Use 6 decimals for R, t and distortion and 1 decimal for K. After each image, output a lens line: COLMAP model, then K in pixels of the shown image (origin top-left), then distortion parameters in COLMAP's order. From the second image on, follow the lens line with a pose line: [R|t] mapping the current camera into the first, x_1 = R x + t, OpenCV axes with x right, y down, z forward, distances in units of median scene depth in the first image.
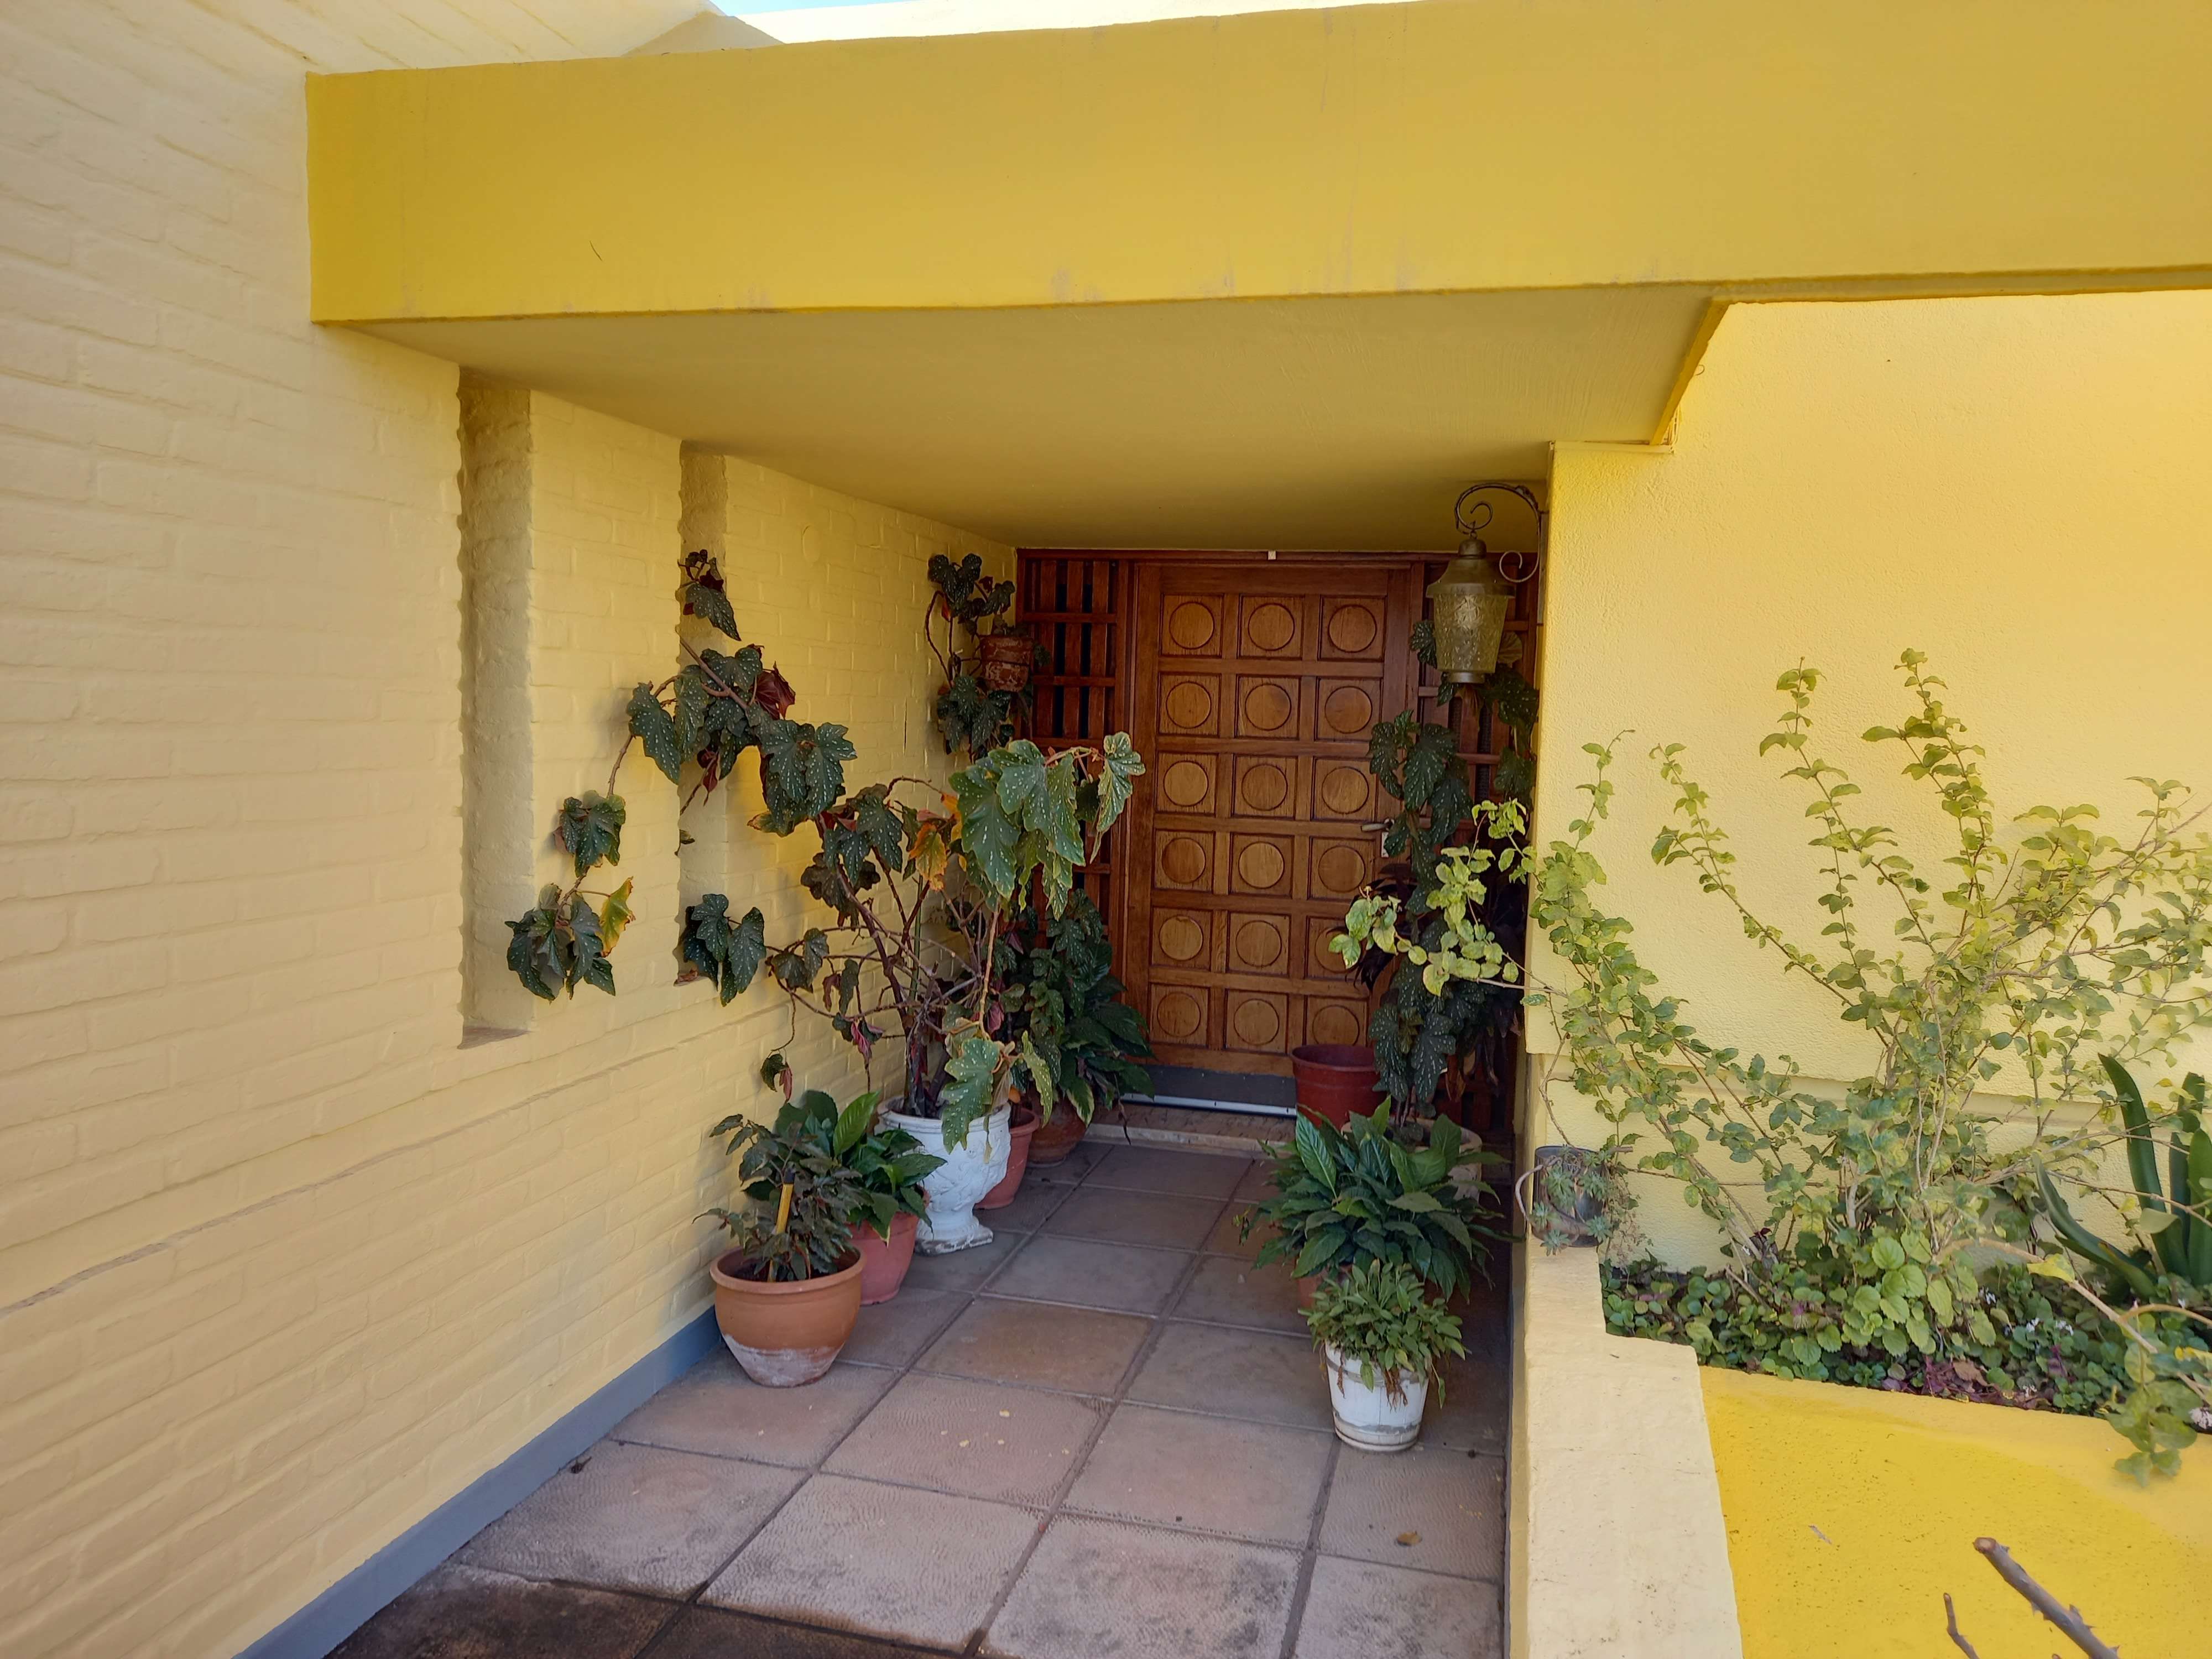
lens RADIAL K [[1666.1, 0, 1108.9], [0, 1666.1, 831.7], [0, 0, 1]] dist [0.049262, -0.051231]
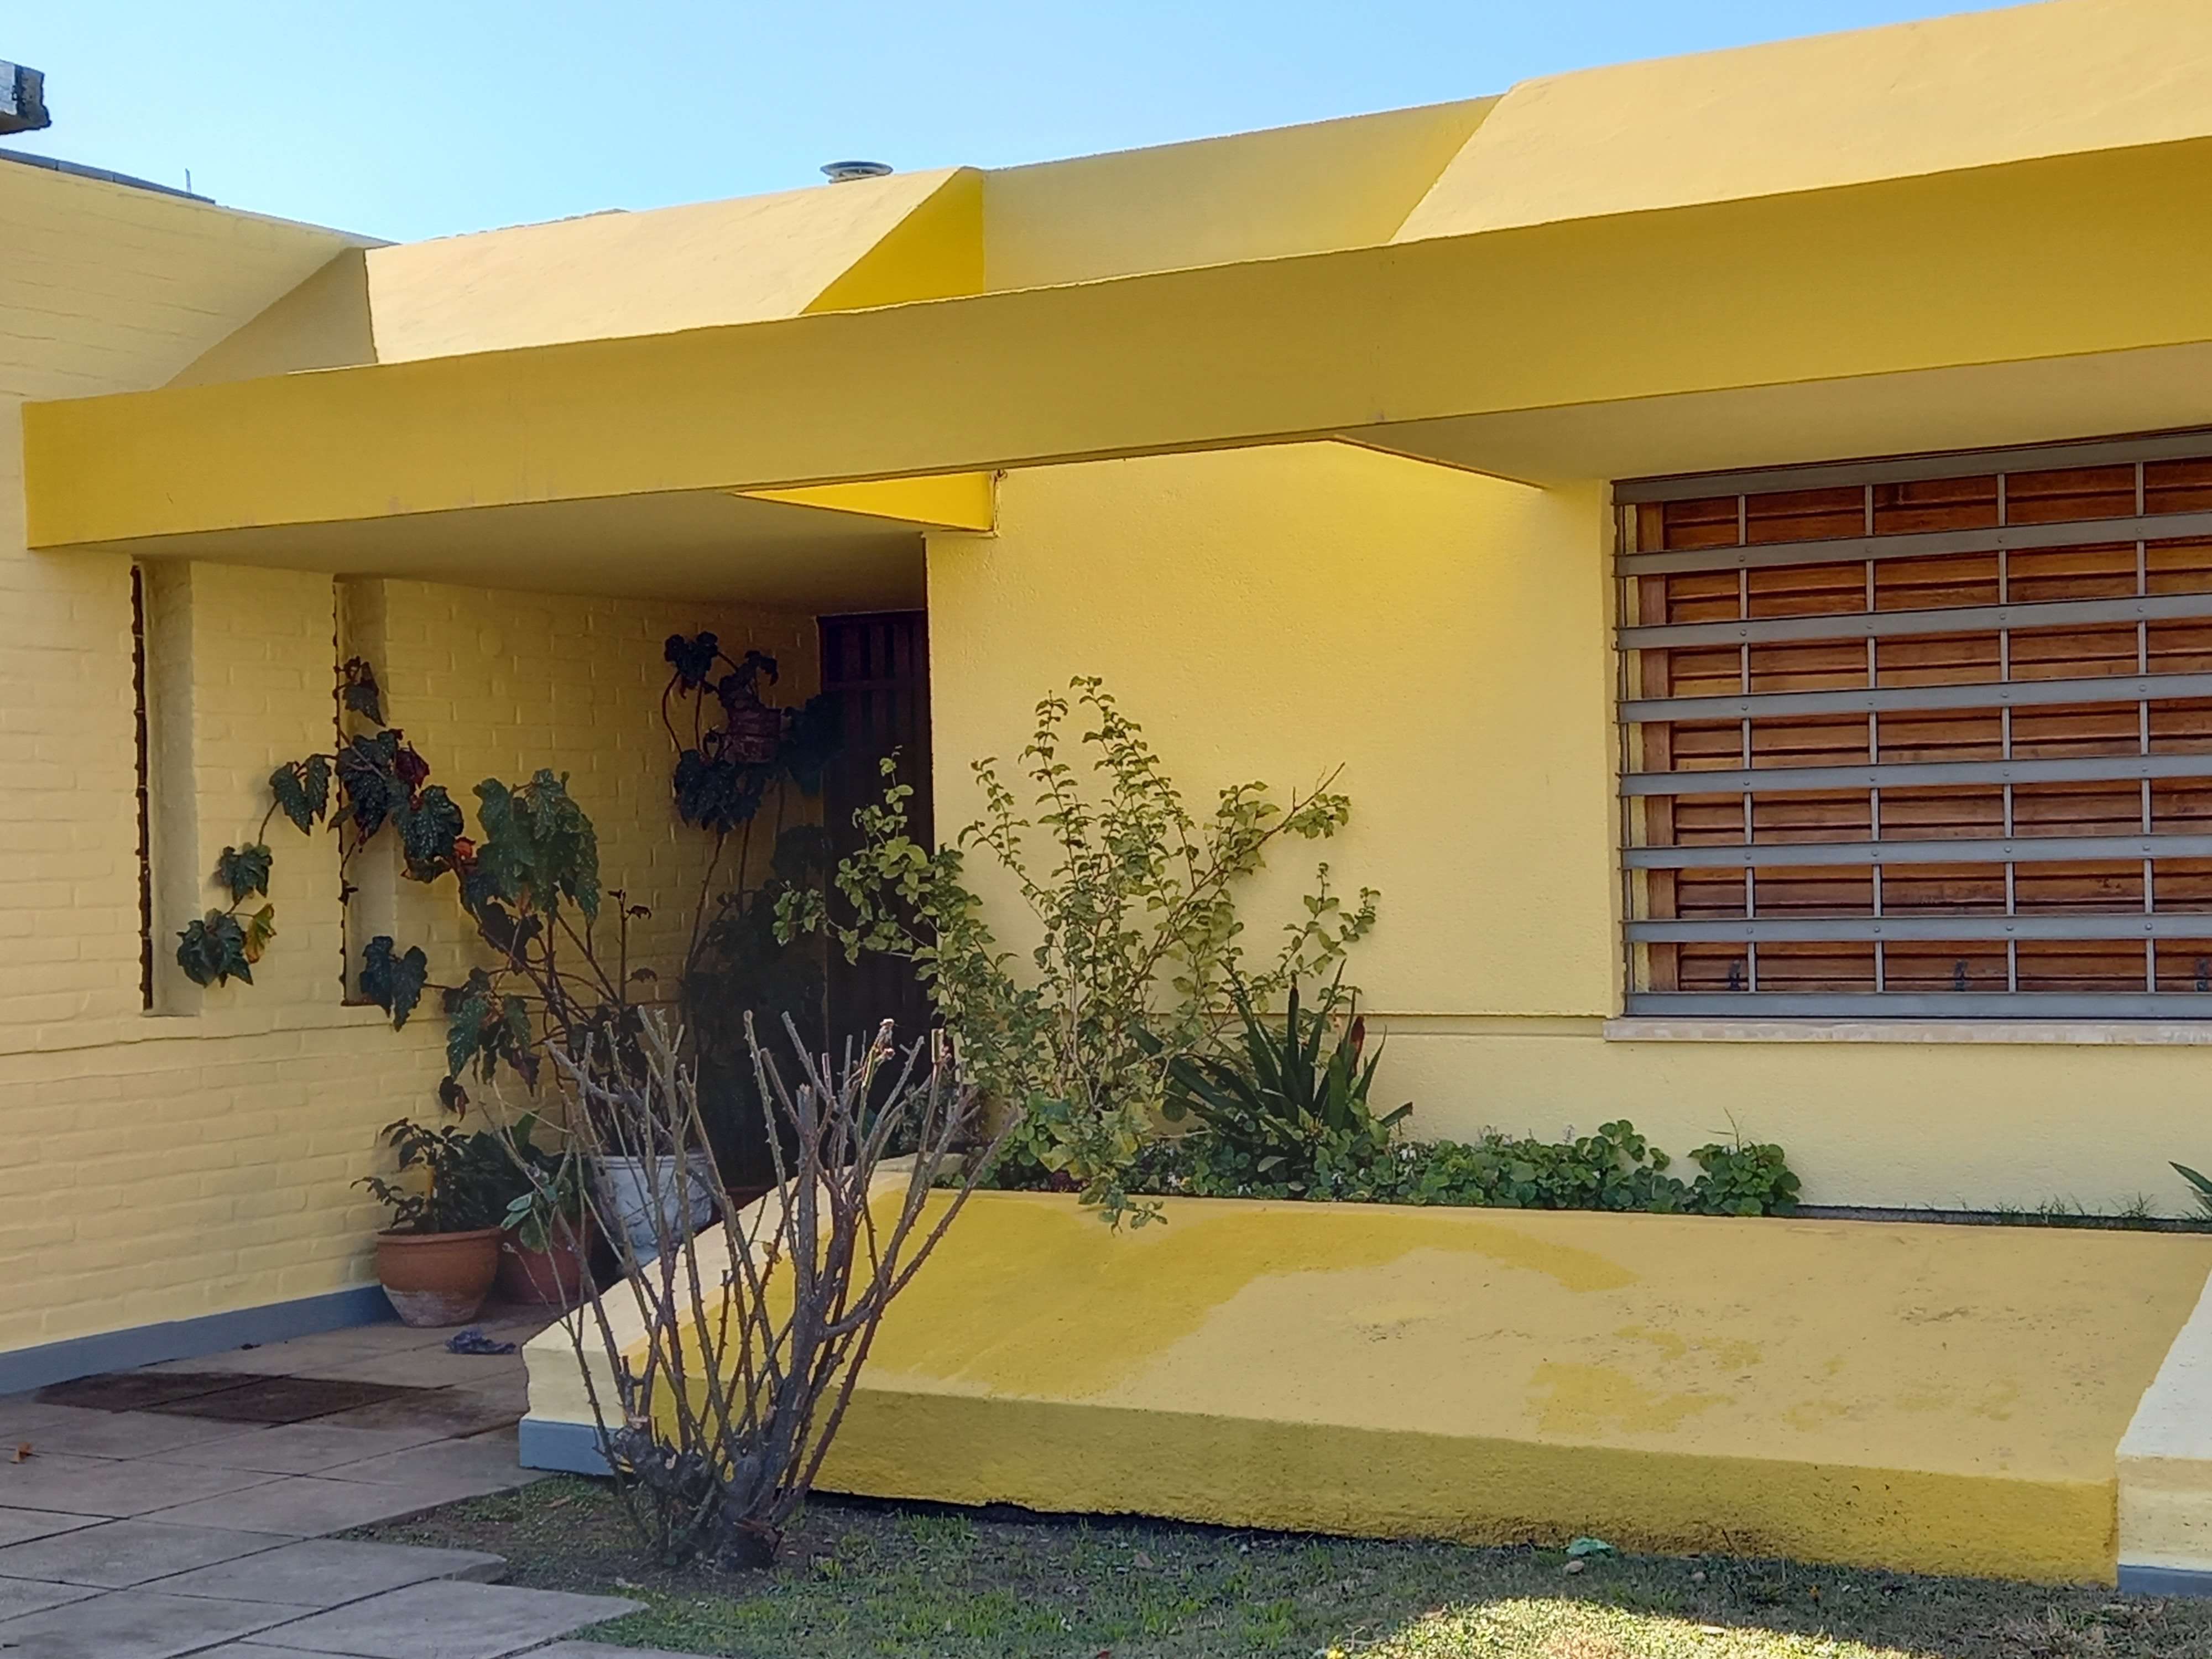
lens RADIAL K [[3584.4, 0, 1103.2], [0, 3584.4, 825.3], [0, 0, 1]] dist [0.021633, 0.000000]
pose [[0.964507, -0.058409, -0.257517, 0.997252], [0.035037, 0.994914, -0.094435, 0.234309], [0.261723, 0.082060, 0.961648, -1.451422]]
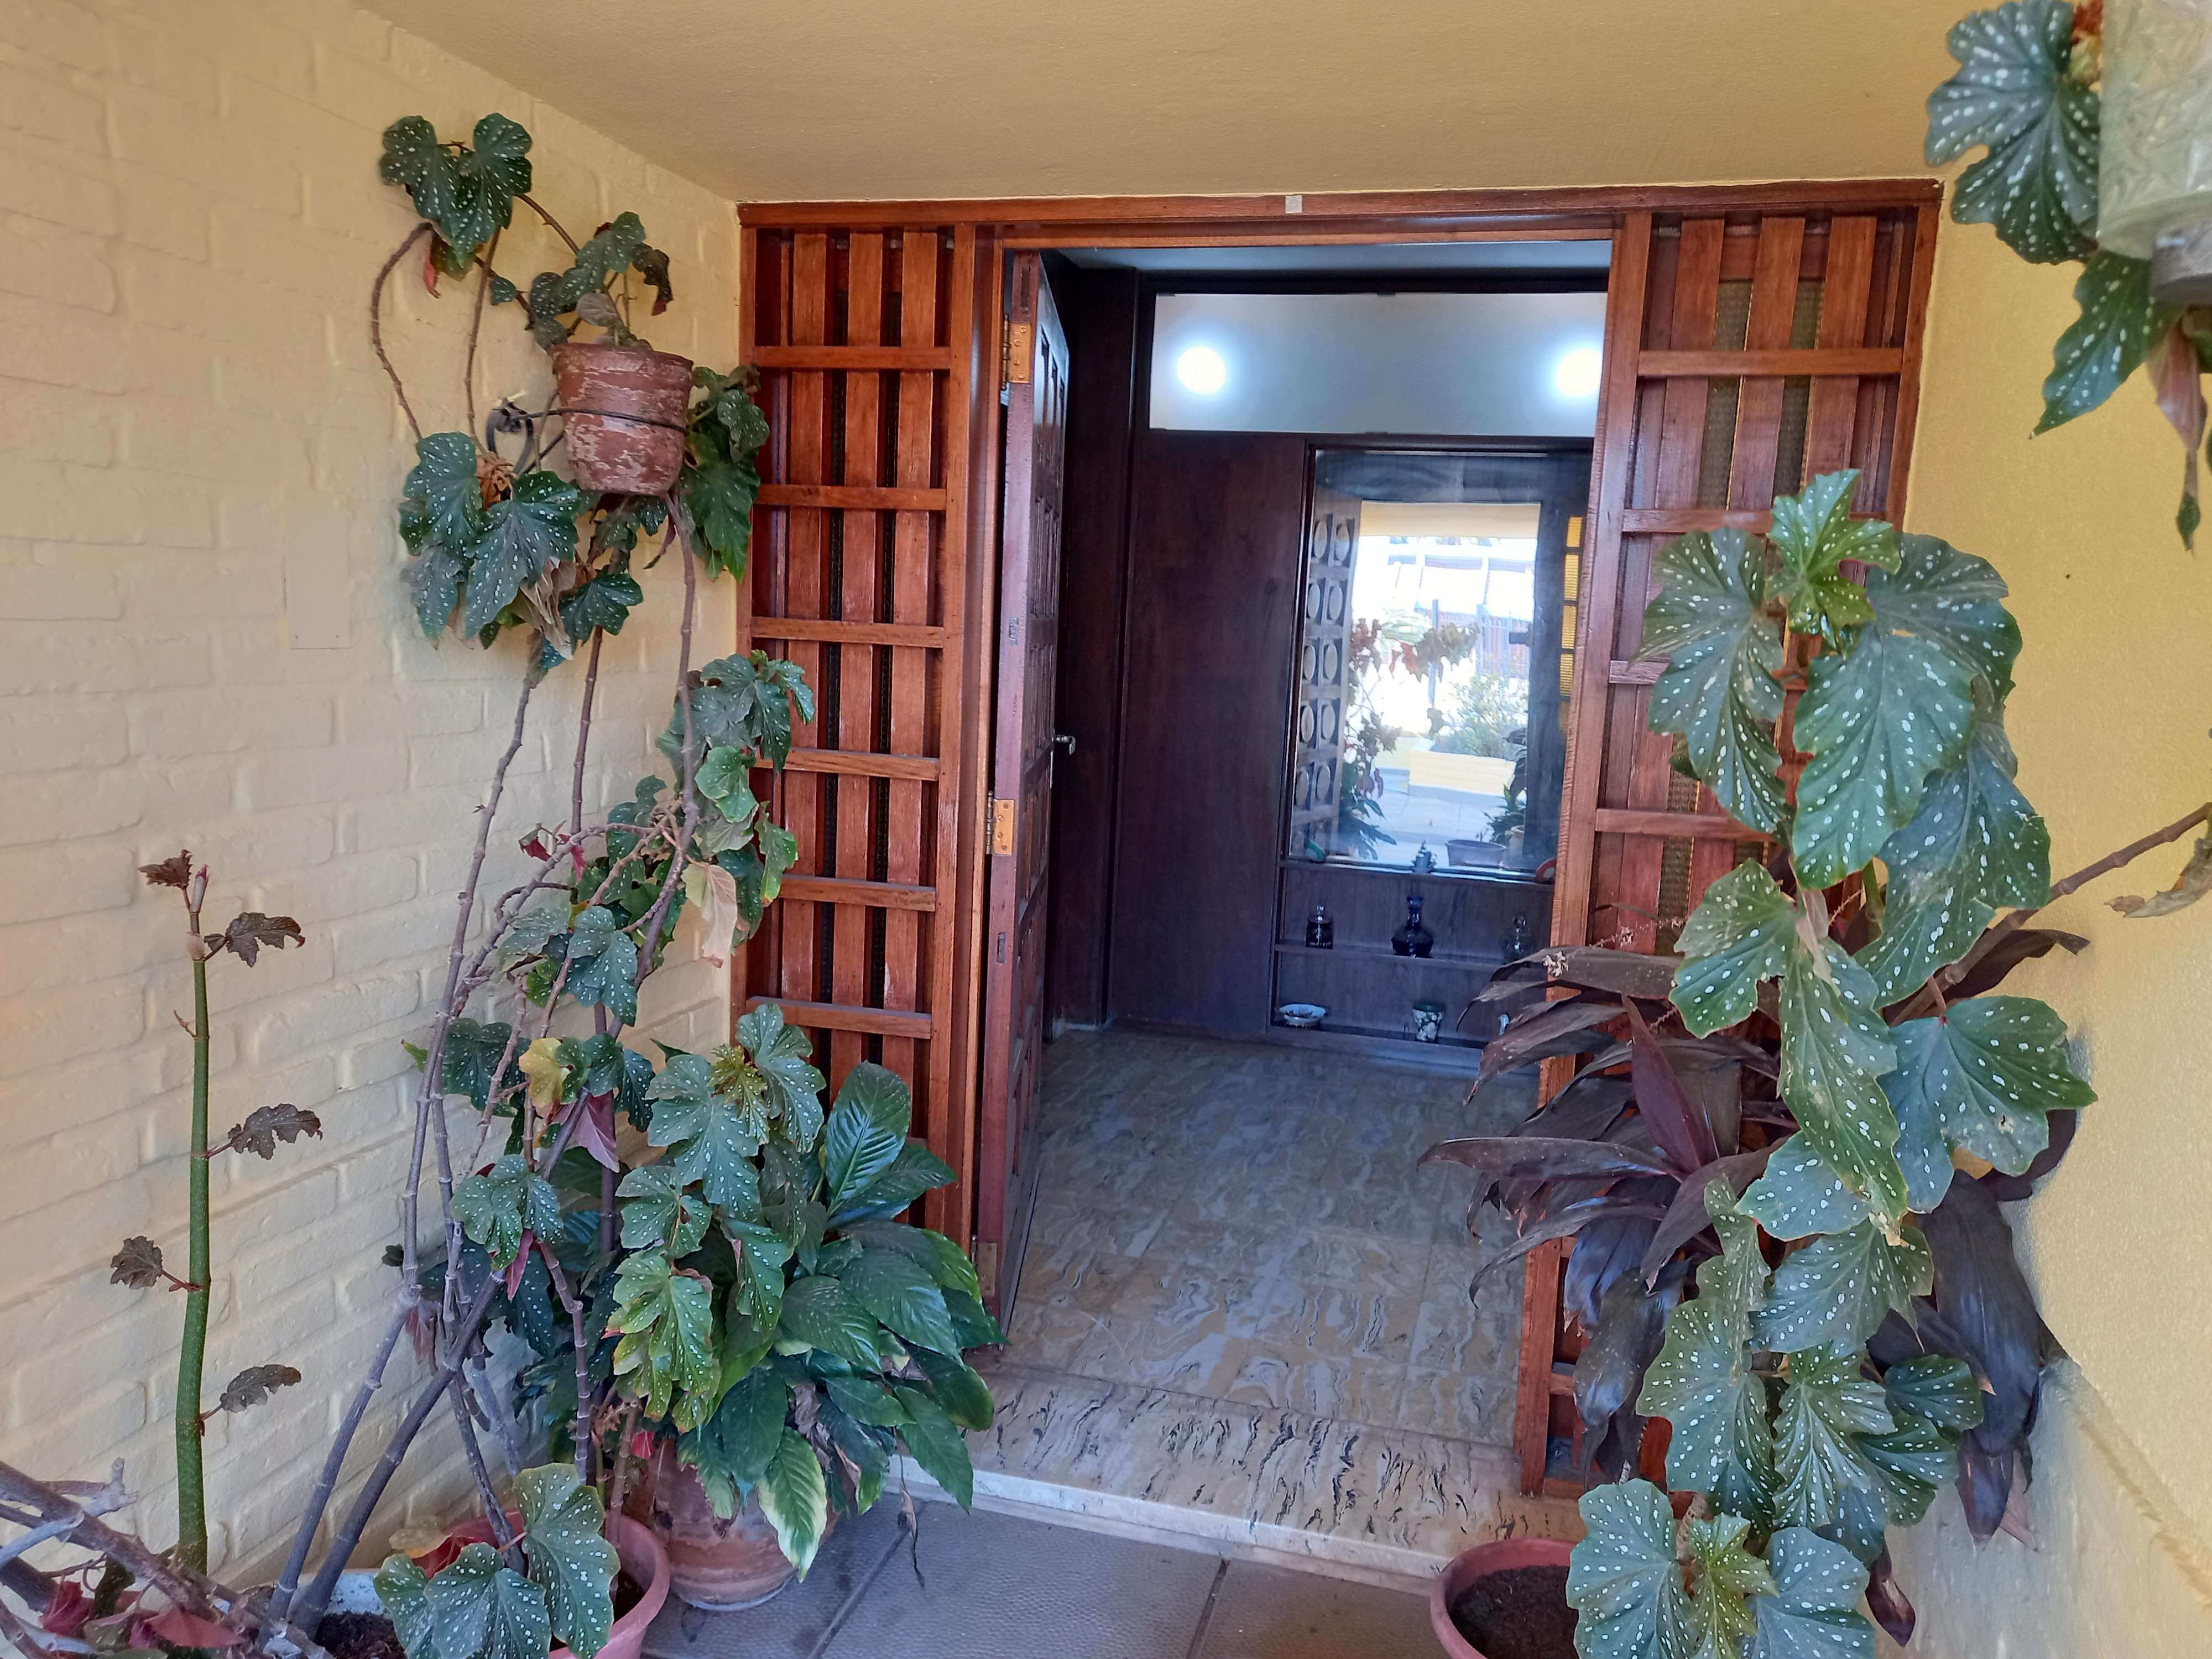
lens RADIAL K [[1666.1, 0, 1112.2], [0, 1666.1, 838.1], [0, 0, 1]] dist [0.049262, -0.051231]
pose [[0.999813, 0.016010, -0.010867, 0.089953], [-0.015374, 0.998293, 0.056348, -0.037134], [0.011751, -0.056171, 0.998352, 0.859577]]
